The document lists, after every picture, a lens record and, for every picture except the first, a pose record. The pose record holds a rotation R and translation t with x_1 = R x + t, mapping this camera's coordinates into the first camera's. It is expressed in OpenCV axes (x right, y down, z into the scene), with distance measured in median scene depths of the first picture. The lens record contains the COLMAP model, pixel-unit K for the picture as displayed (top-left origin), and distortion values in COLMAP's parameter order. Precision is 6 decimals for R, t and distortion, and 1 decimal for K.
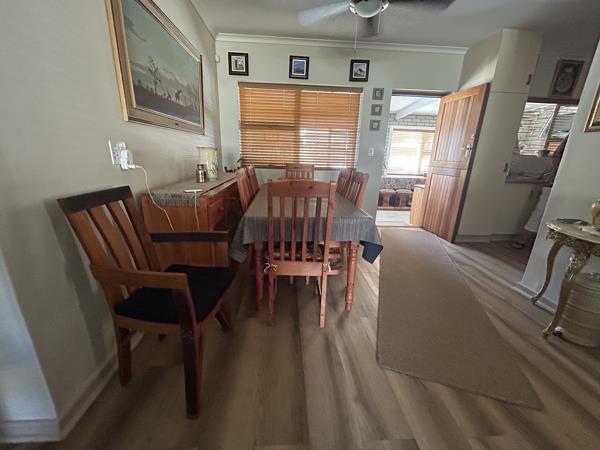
lens RADIAL K [[242.7, 0, 298.9], [0, 242.7, 223.1], [0, 0, 1]] dist [-0.001096, 0.000194]
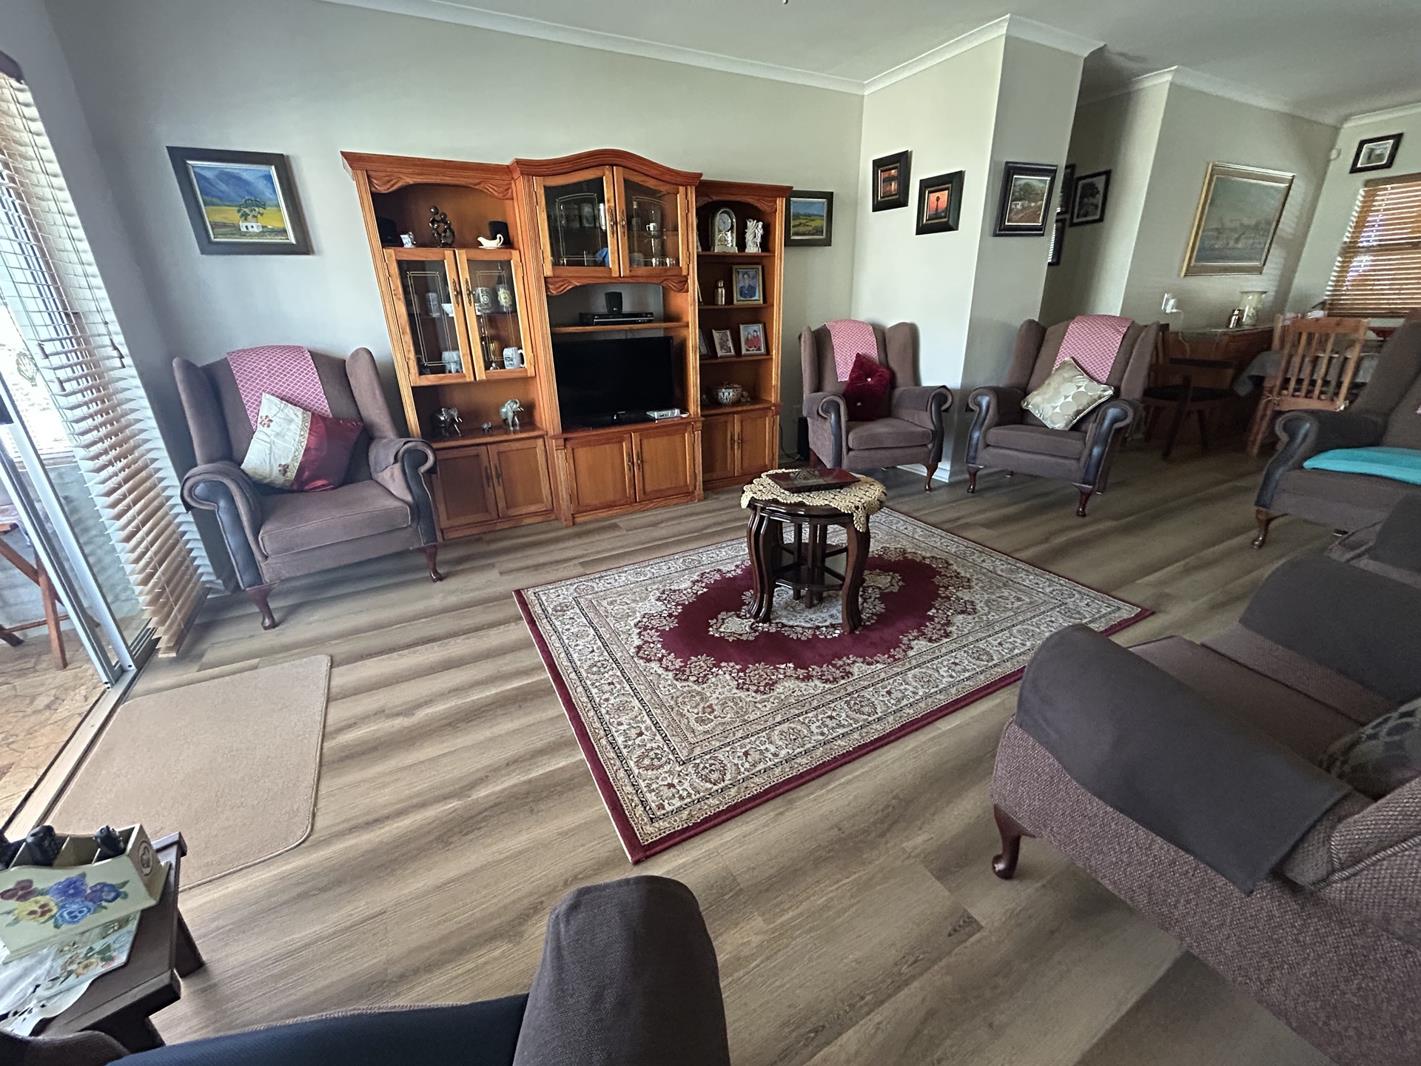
lens RADIAL K [[574.8, 0, 712.4], [0, 574.8, 526.5], [0, 0, 1]] dist [-0.001096, 0.000194]
pose [[0.434763, 0.293882, -0.851243, 0.922923], [-0.208569, 0.952412, 0.222285, 0.529505], [0.876059, 0.080902, 0.475368, -1.930870]]
